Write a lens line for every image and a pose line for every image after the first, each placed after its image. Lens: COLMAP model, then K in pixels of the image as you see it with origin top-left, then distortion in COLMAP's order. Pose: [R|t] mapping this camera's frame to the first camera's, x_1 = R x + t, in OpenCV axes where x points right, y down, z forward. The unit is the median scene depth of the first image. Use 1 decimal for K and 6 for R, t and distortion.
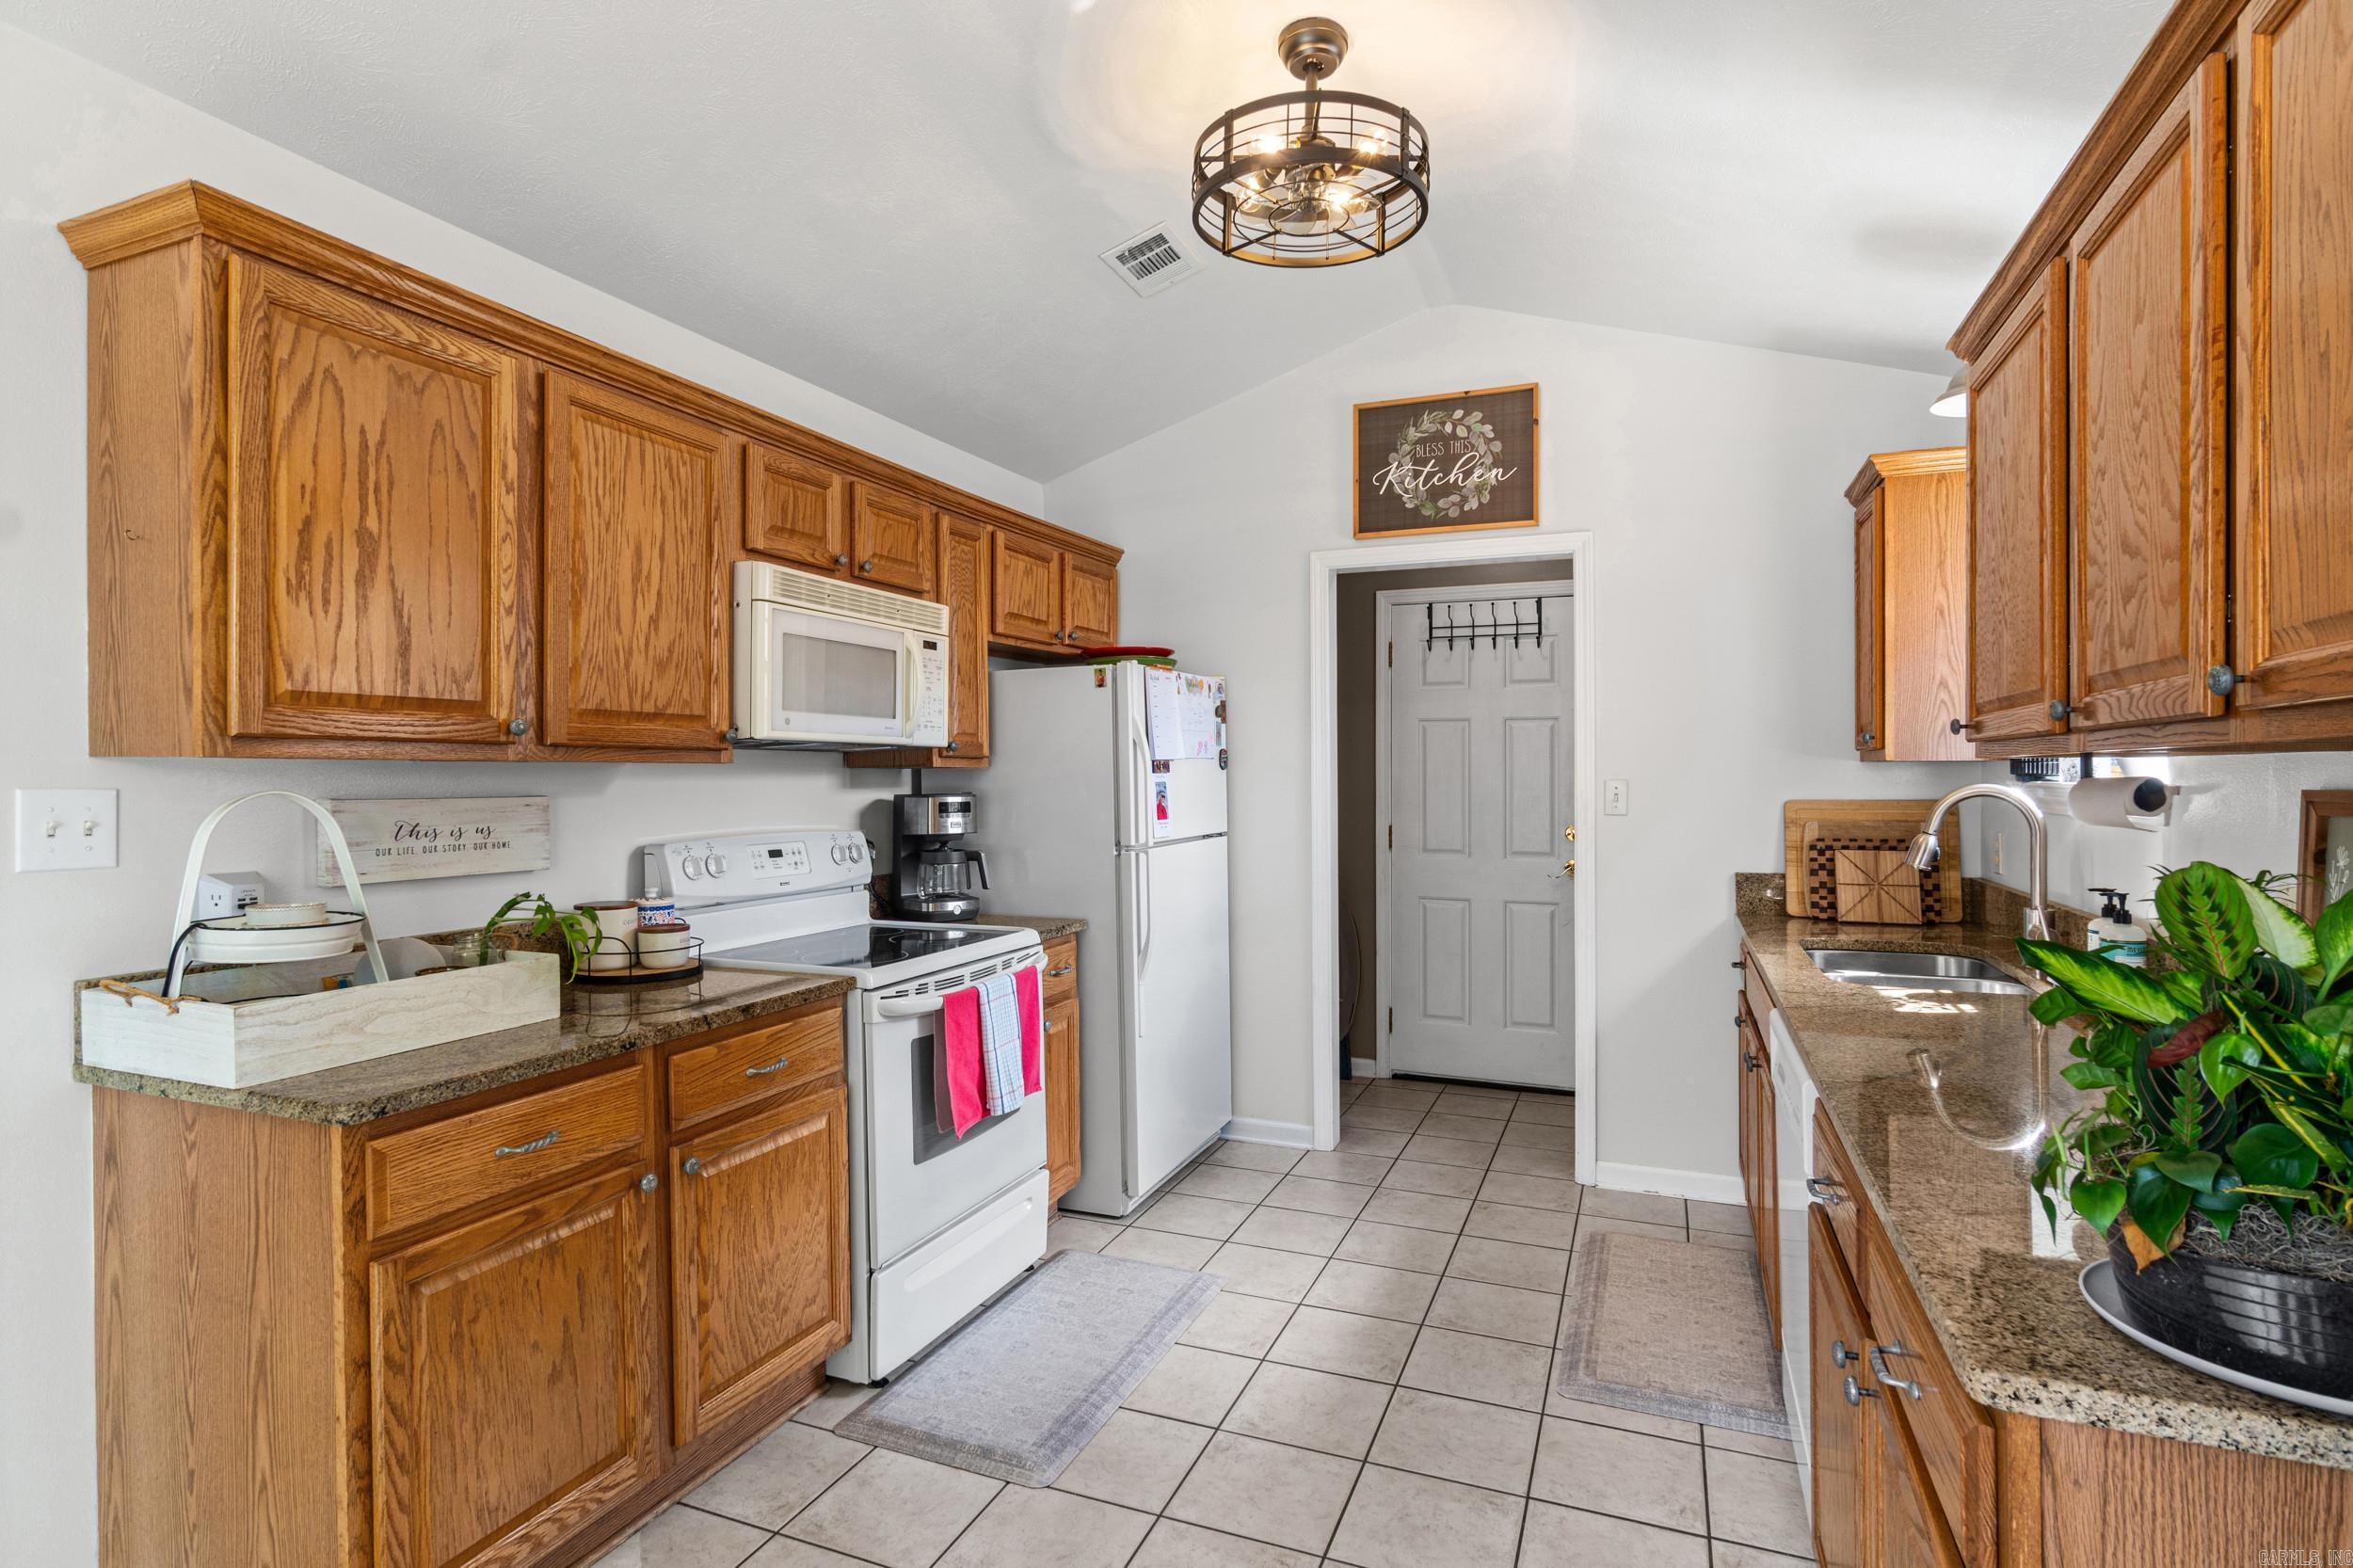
lens RADIAL K [[1187.8, 0, 1173.4], [0, 1187.8, 770.0], [0, 0, 1]] dist [-0.003397, -0.000344]
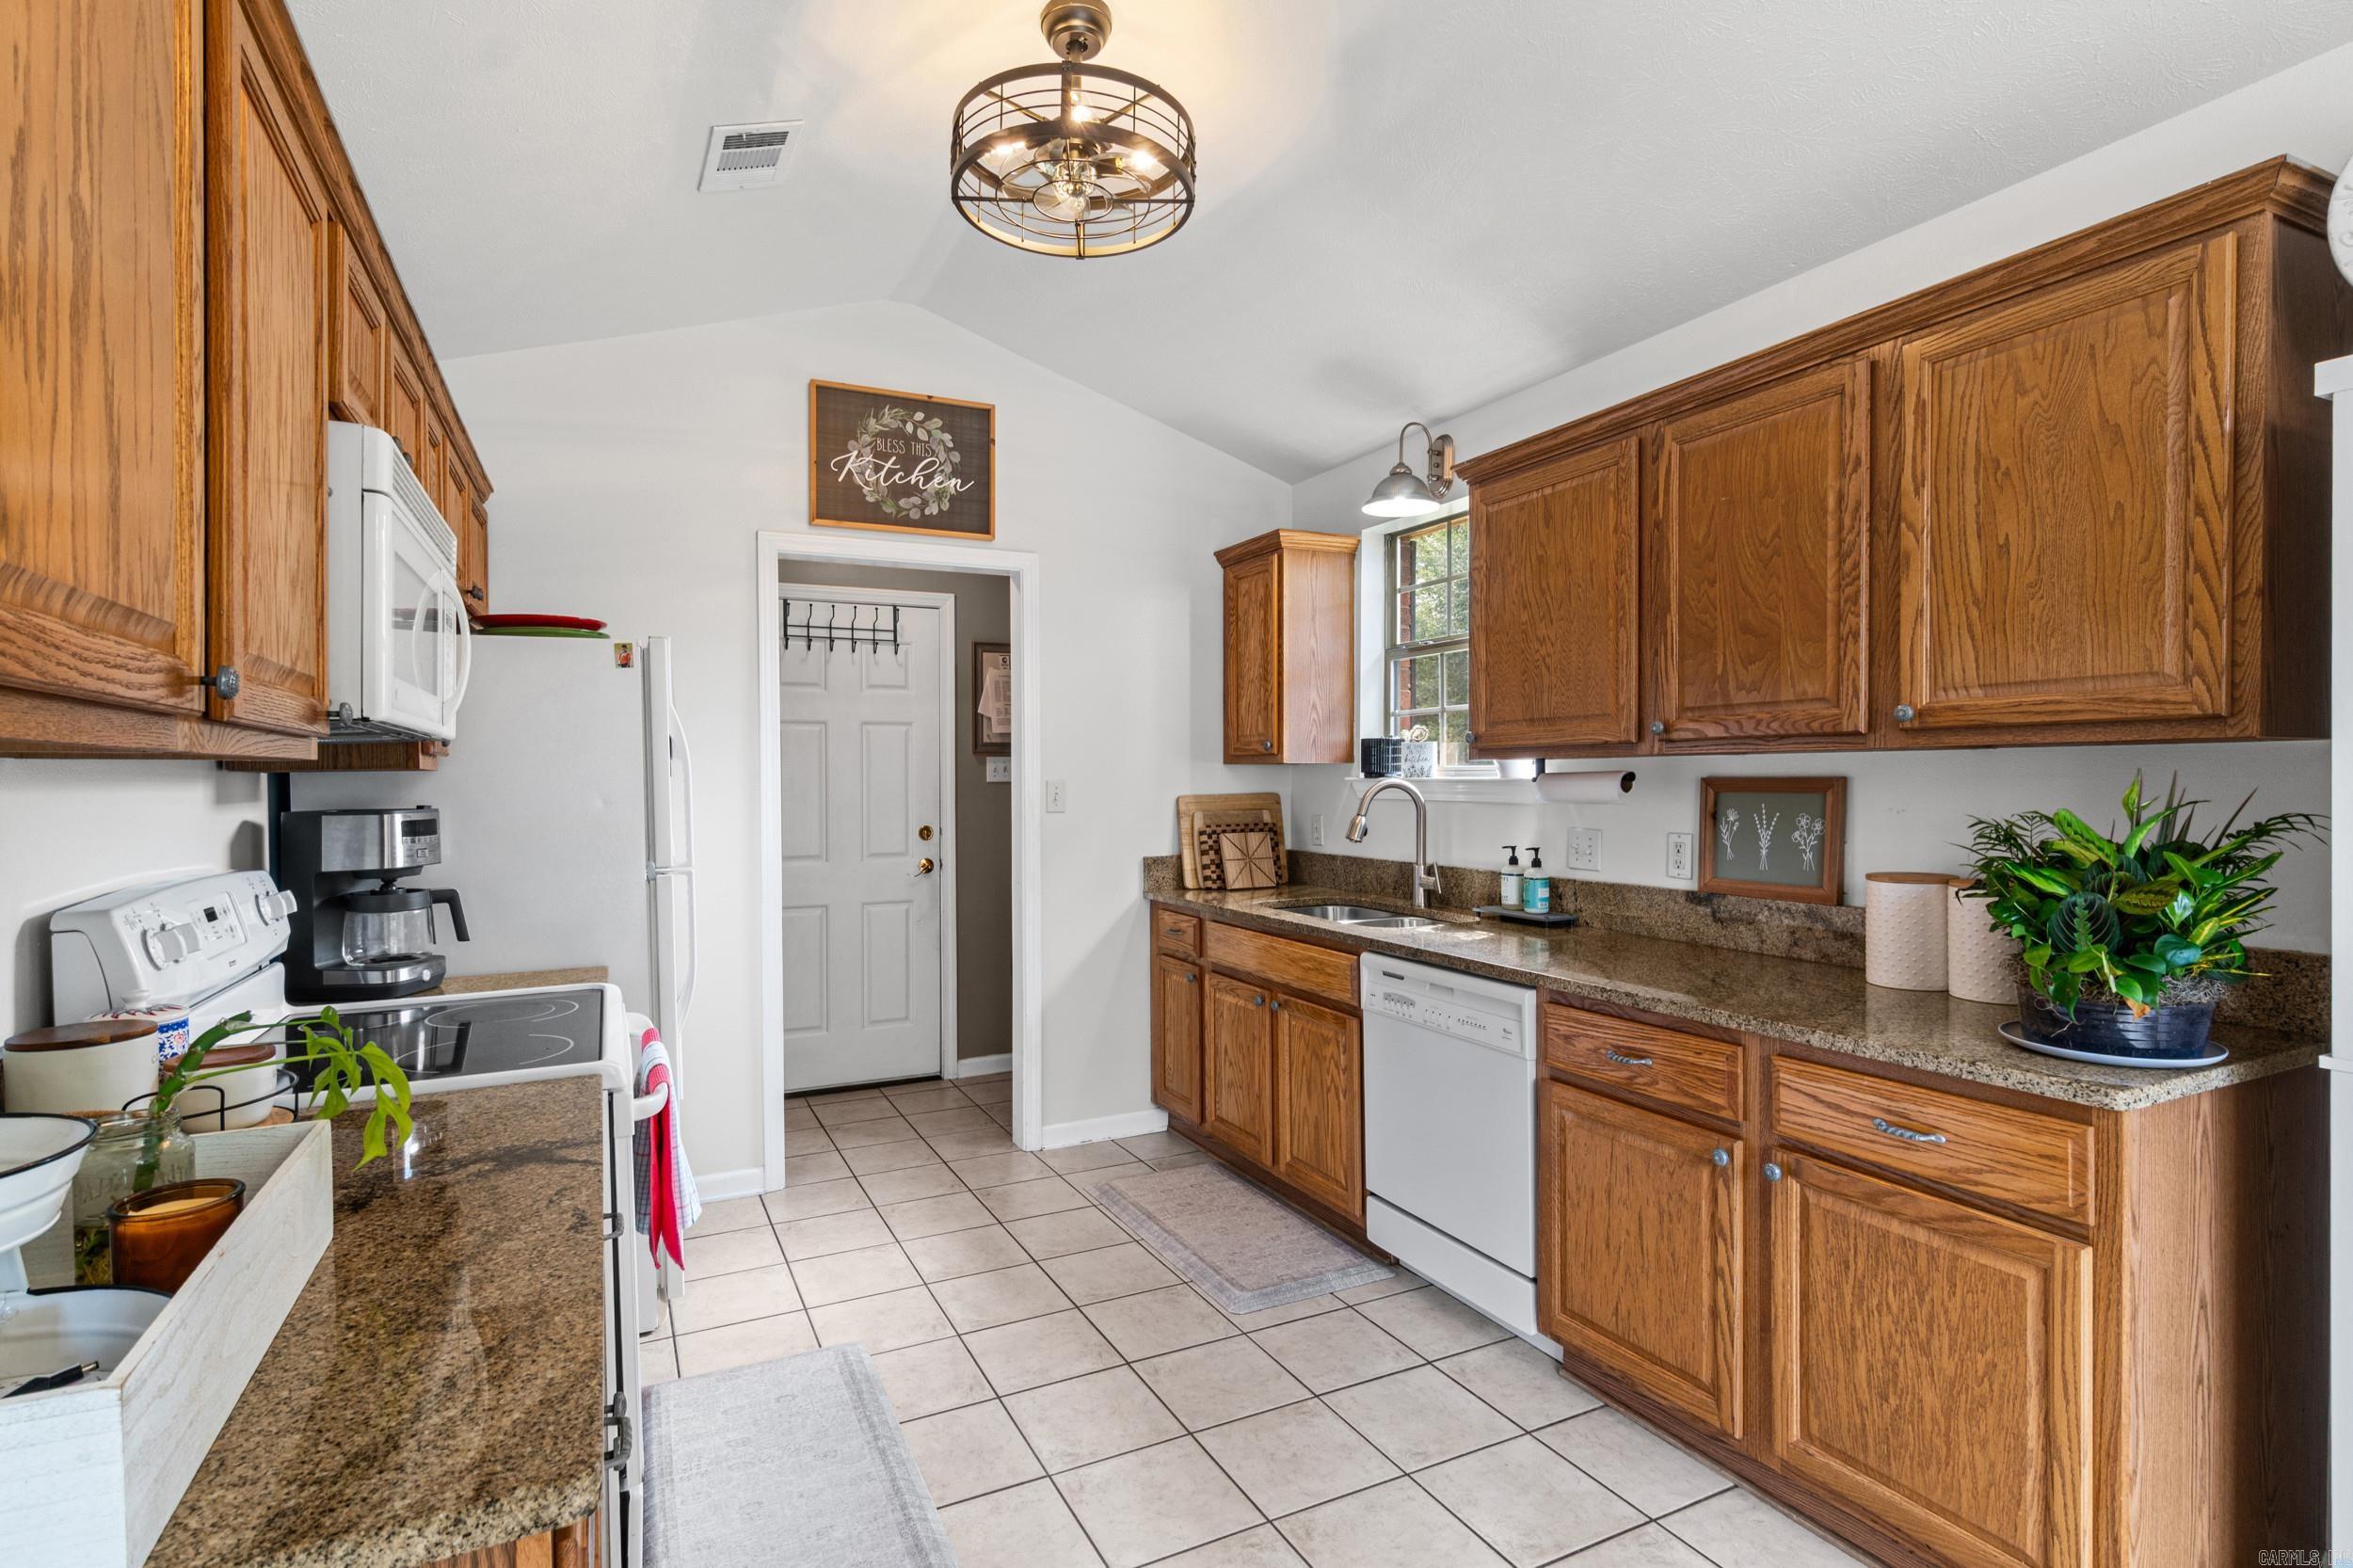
lens RADIAL K [[1138.8, 0, 1172.6], [0, 1138.8, 788.2], [0, 0, 1]] dist [-0.000707, -0.000306]
pose [[0.660555, -0.014146, 0.750645, -0.346052], [0.006590, 0.999893, 0.013045, 0.002204], [-0.750749, -0.003670, 0.660577, 0.207210]]
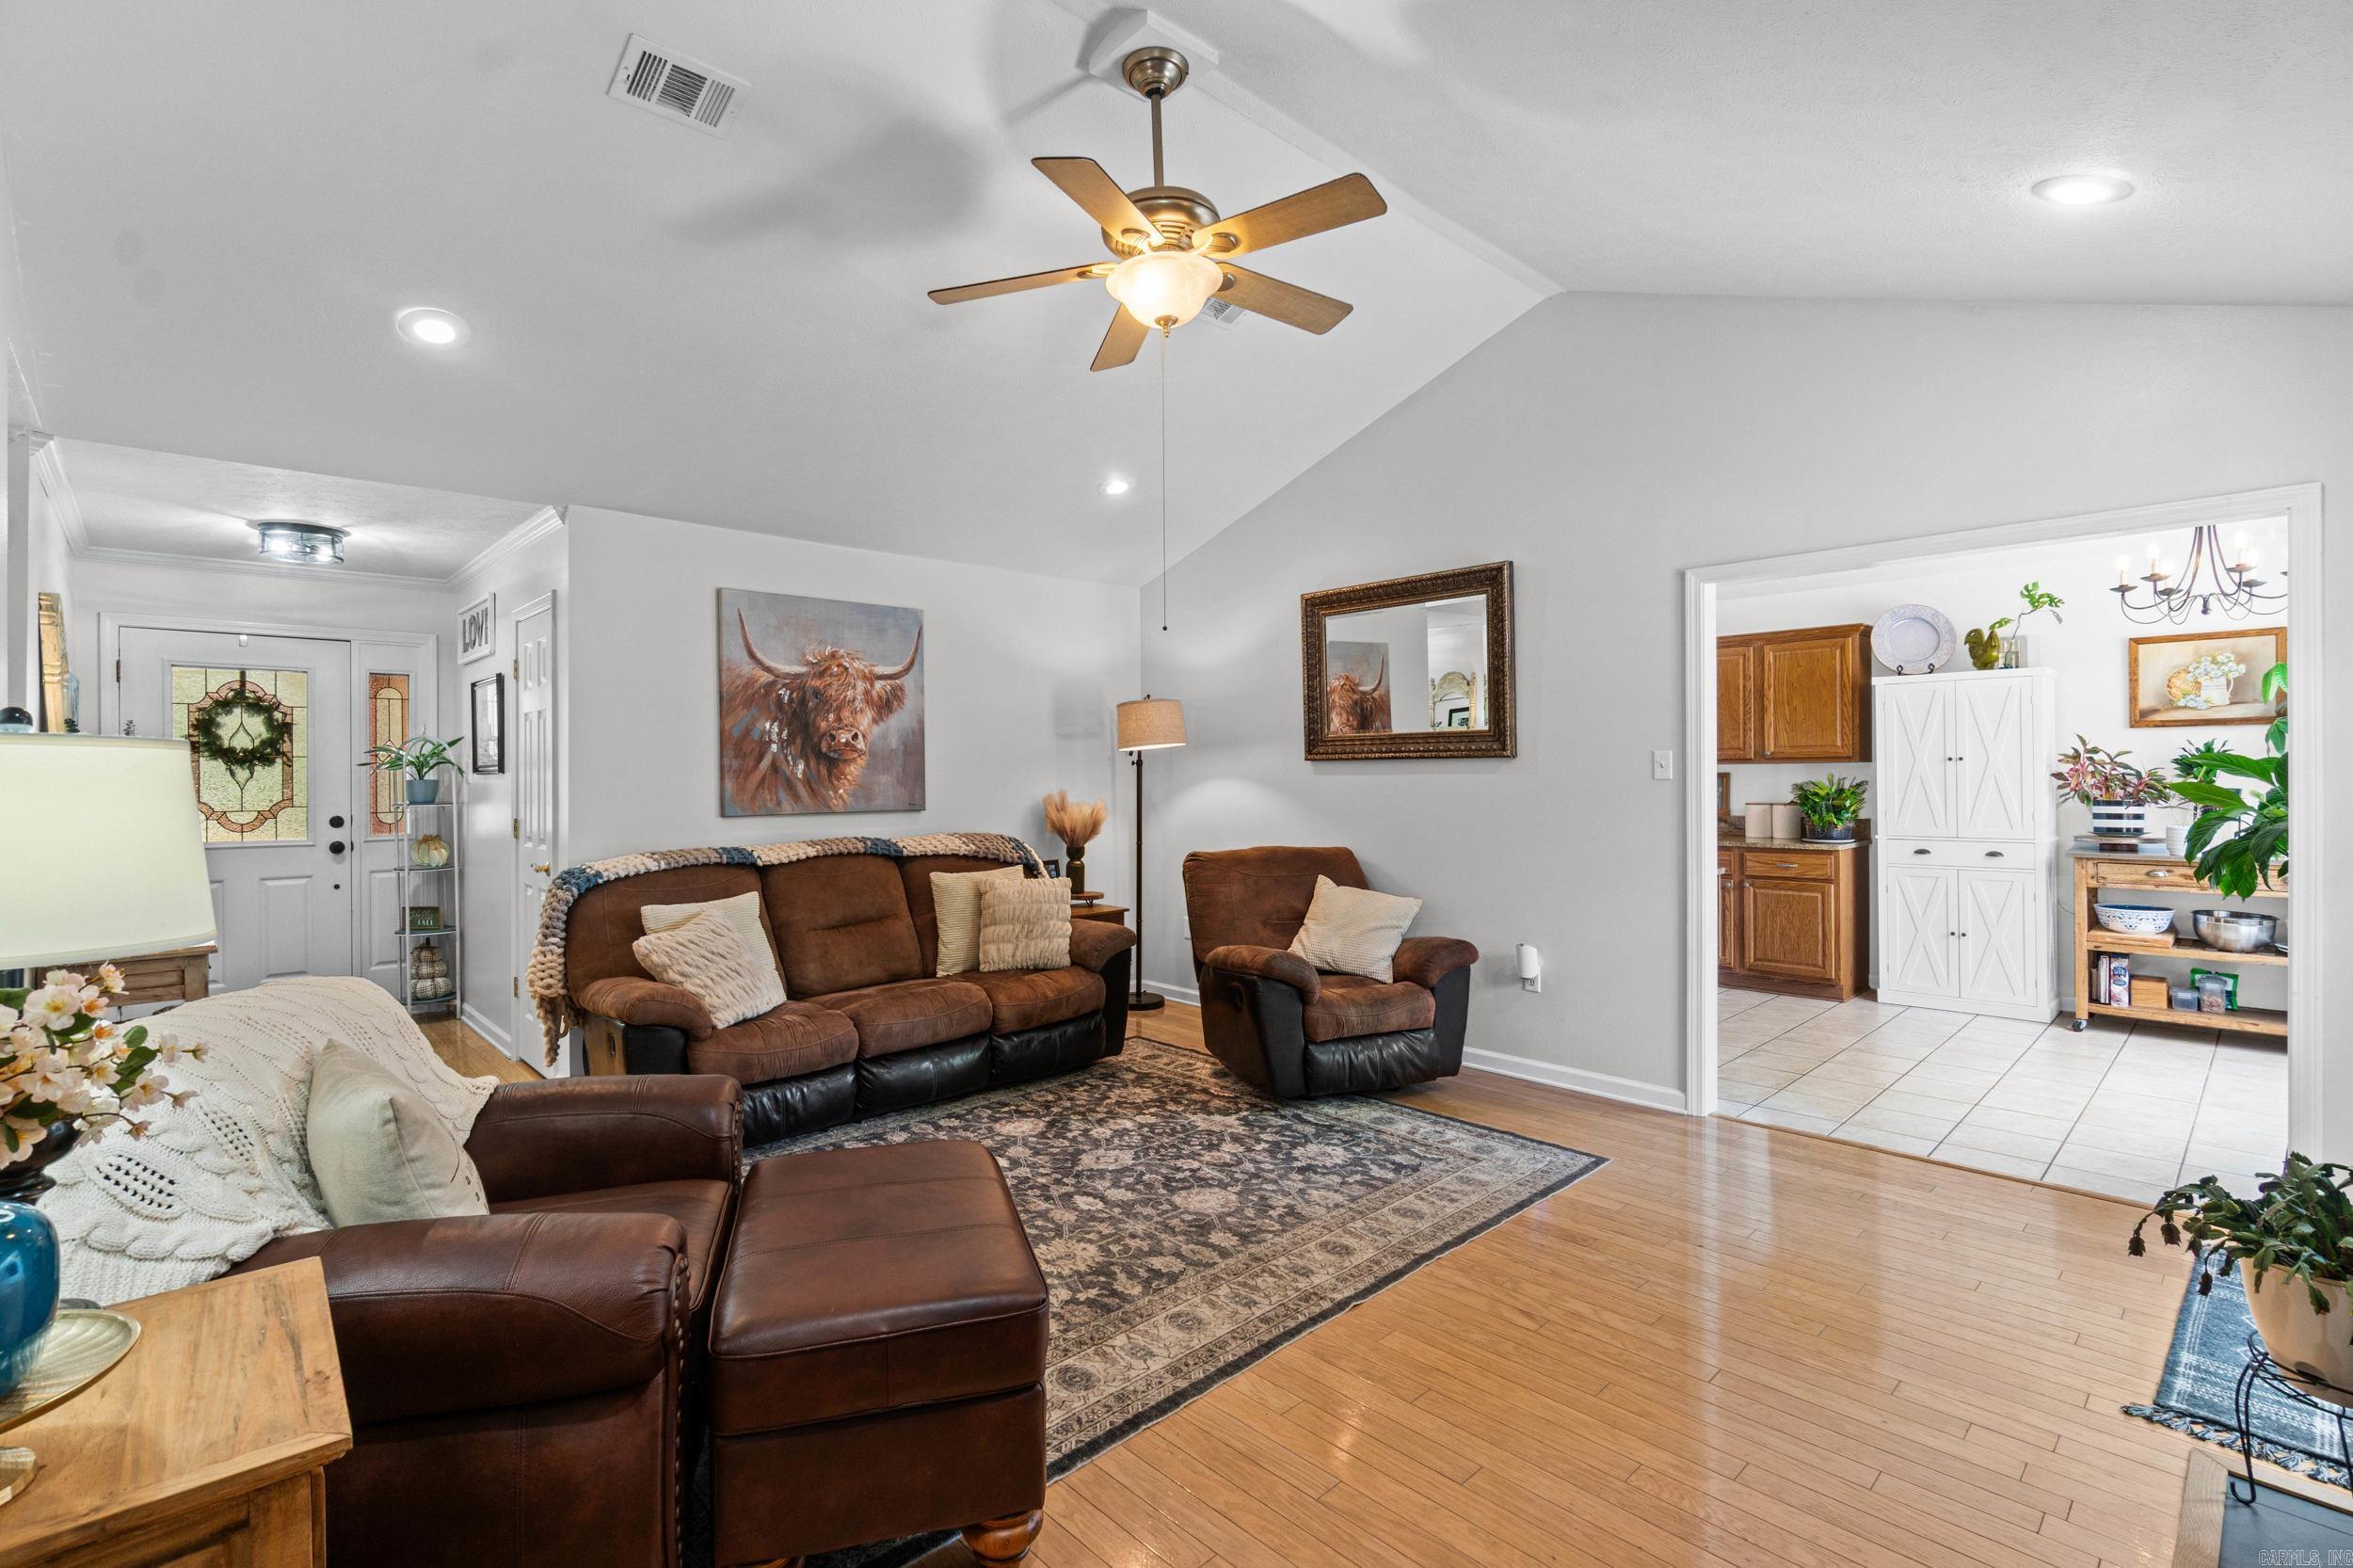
lens RADIAL K [[1055.1, 0, 1176.3], [0, 1055.1, 773.3], [0, 0, 1]] dist [0.000357, 0.000027]
pose [[0.415978, -0.002937, 0.909370, -1.583088], [0.010990, 0.999938, -0.001798, 0.000565], [-0.909308, 0.010741, 0.415984, 0.447086]]
